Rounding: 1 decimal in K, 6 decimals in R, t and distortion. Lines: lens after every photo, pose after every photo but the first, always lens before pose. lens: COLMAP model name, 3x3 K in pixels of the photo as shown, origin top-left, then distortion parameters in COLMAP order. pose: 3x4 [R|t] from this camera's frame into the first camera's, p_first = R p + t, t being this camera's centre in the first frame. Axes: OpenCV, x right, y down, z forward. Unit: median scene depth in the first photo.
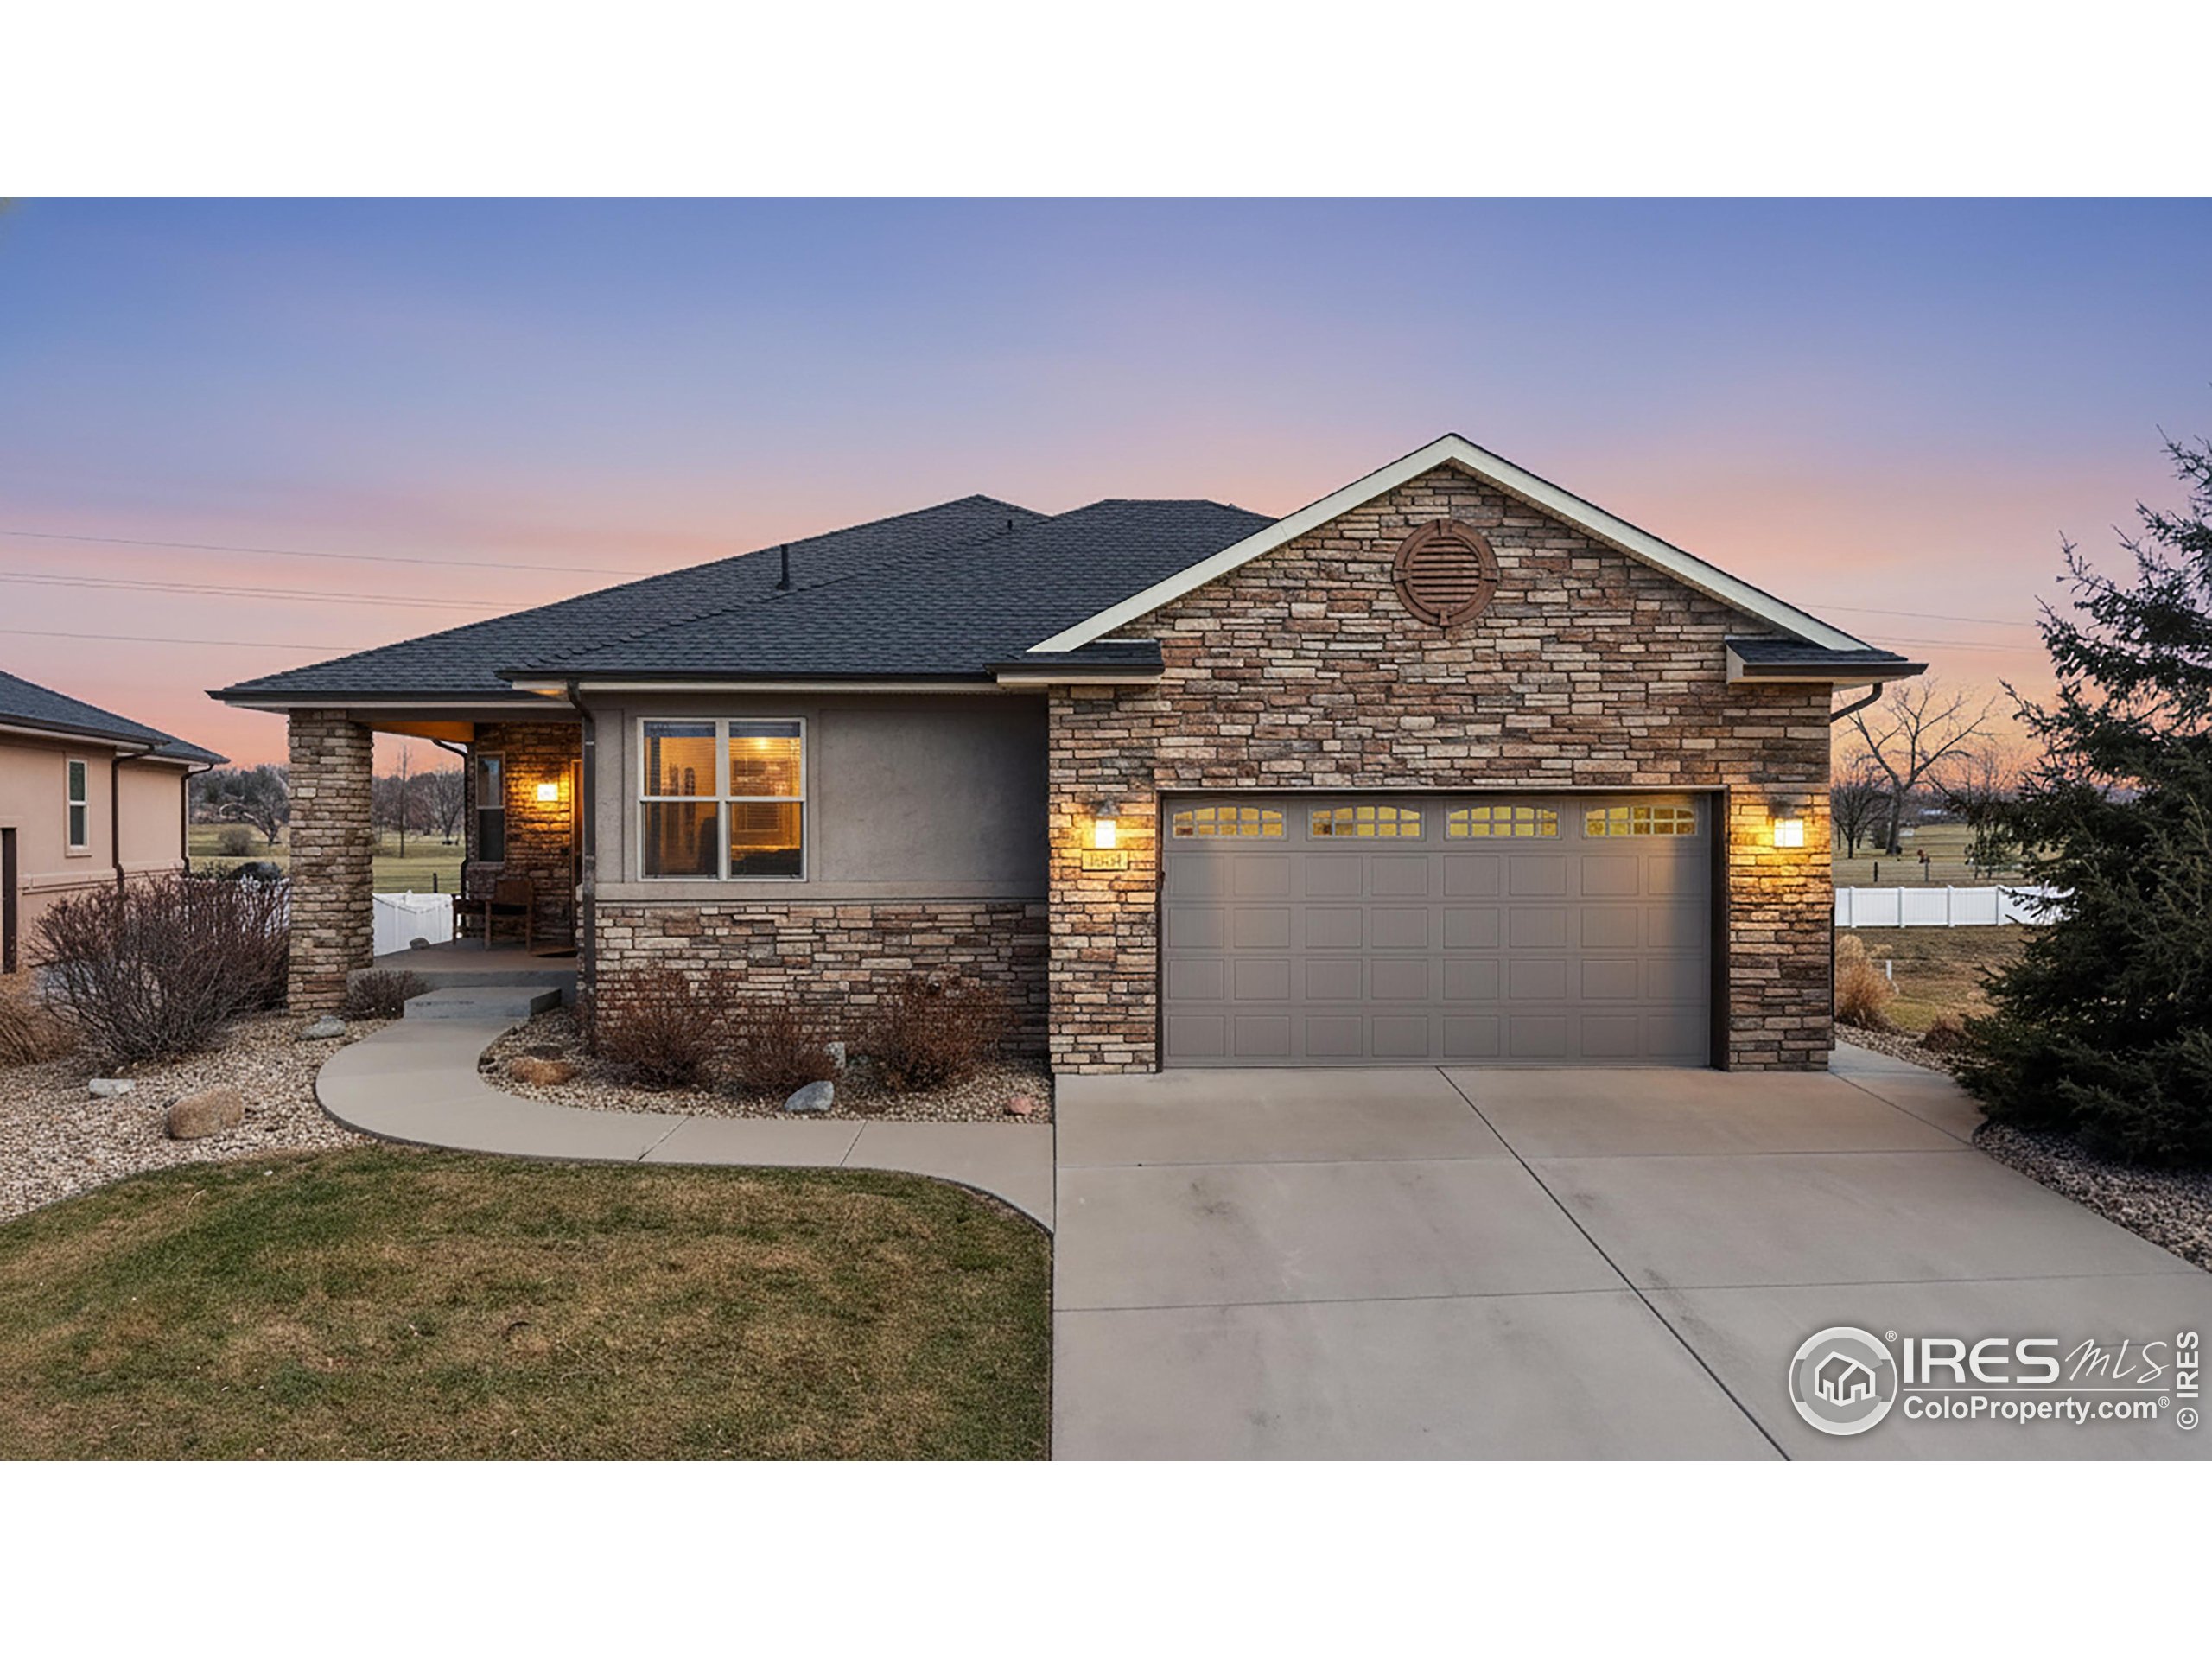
lens RADIAL K [[1554.1, 0, 1171.8], [0, 1554.1, 825.8], [0, 0, 1]] dist [0.034176, -0.039634]
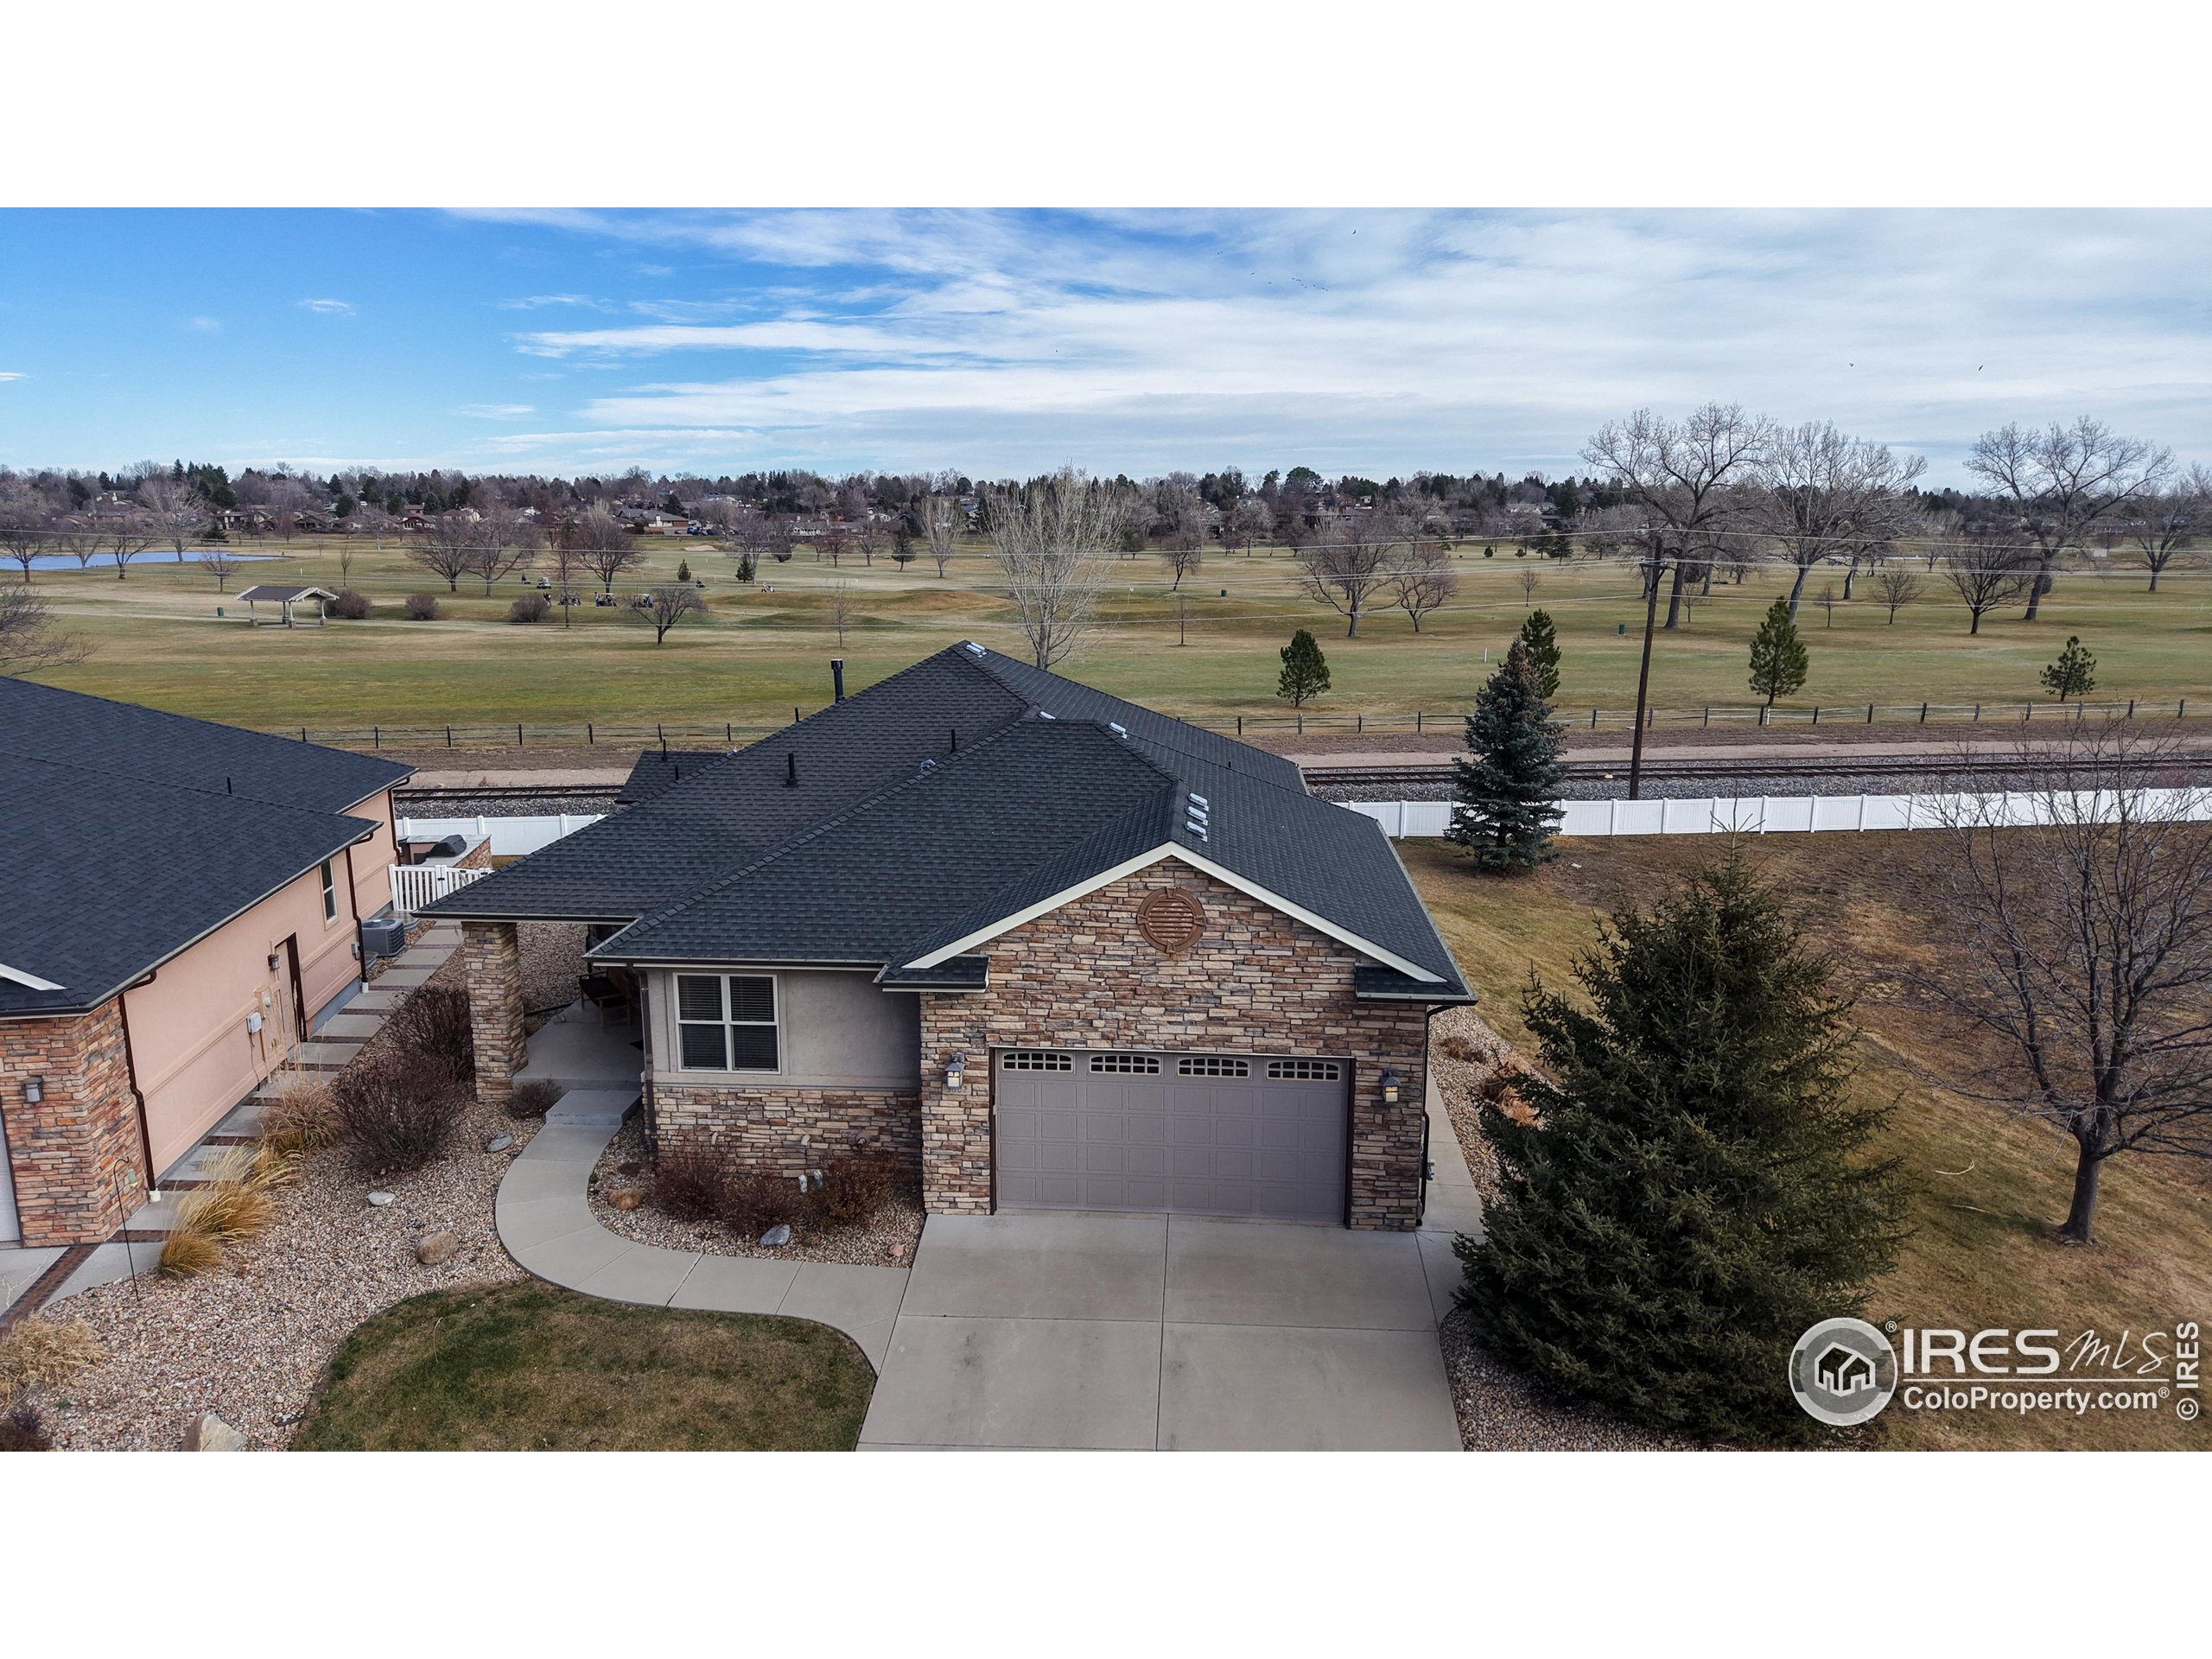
lens RADIAL K [[1554.1, 0, 1146.5], [0, 1554.1, 826.7], [0, 0, 1]] dist [0.034176, -0.039634]
pose [[0.993908, 0.025330, -0.107264, 0.312959], [-0.004258, 0.981331, 0.192279, -0.545092], [0.110132, -0.190651, 0.975460, -0.477371]]
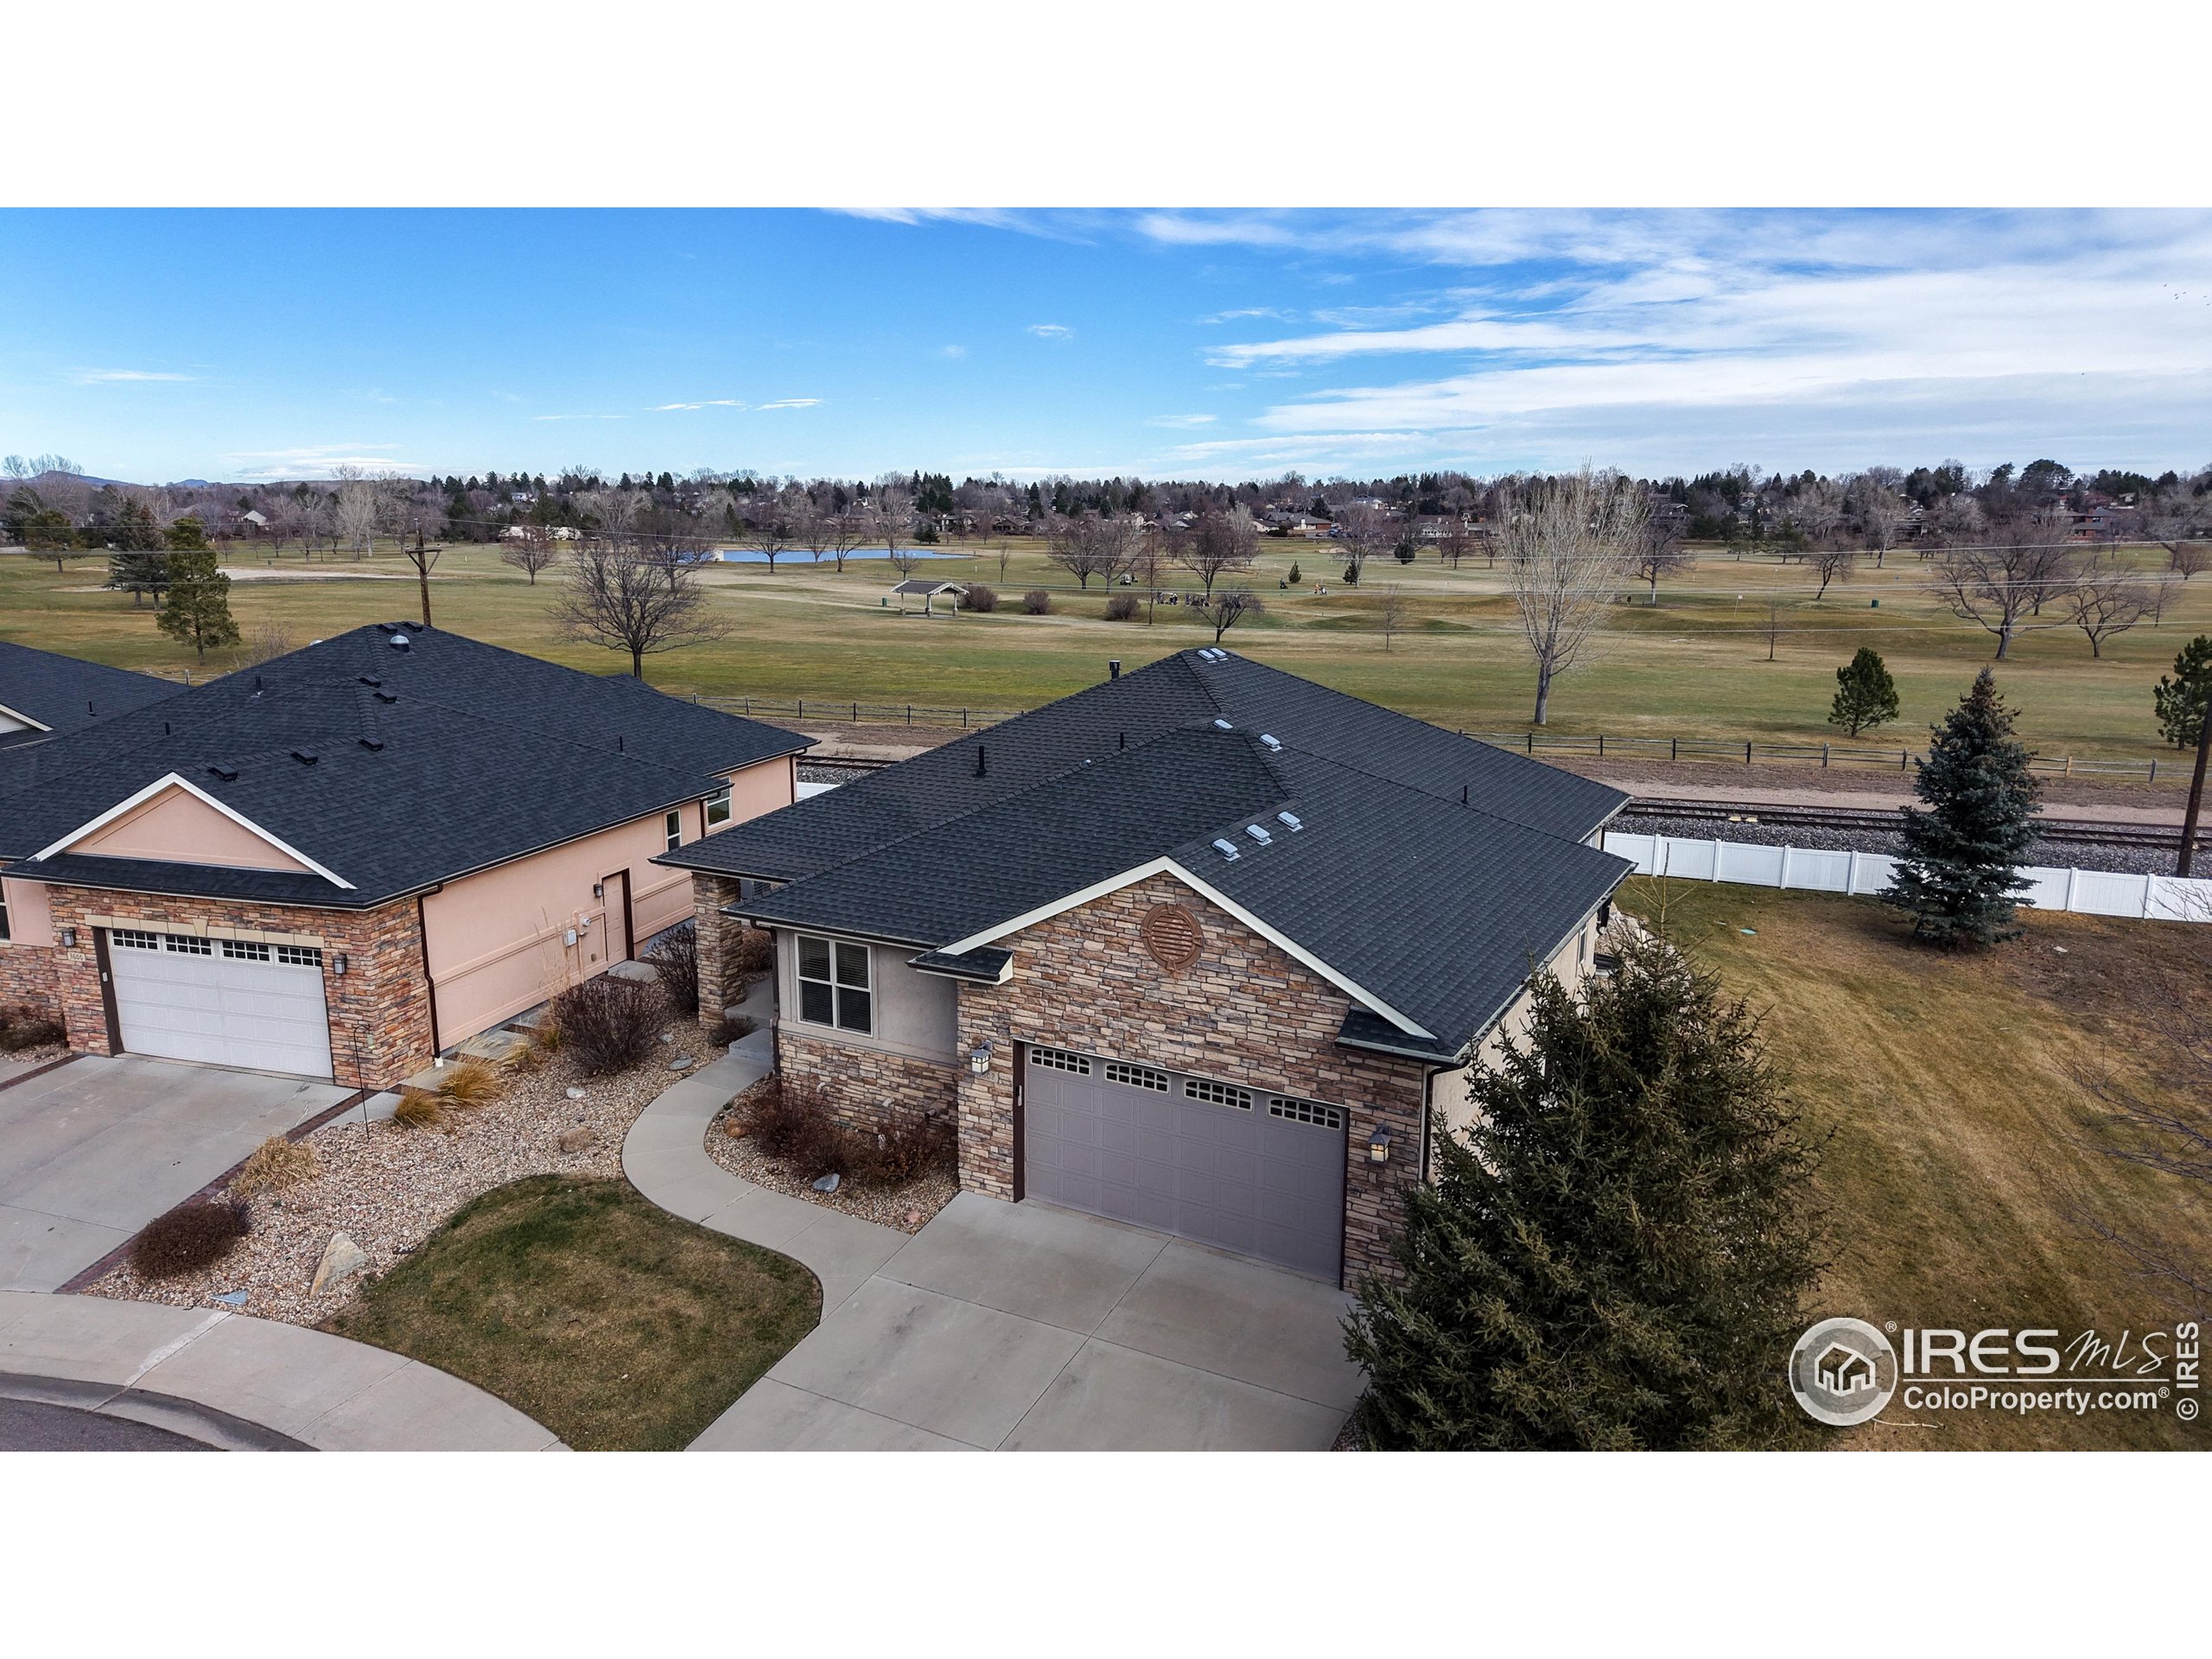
lens RADIAL K [[1554.1, 0, 1072.6], [0, 1554.1, 837.8], [0, 0, 1]] dist [0.034176, -0.039634]
pose [[0.845924, 0.112309, -0.521344, 0.862672], [-0.006627, 0.979712, 0.200299, -0.552565], [0.533262, -0.165983, 0.829506, -0.275987]]
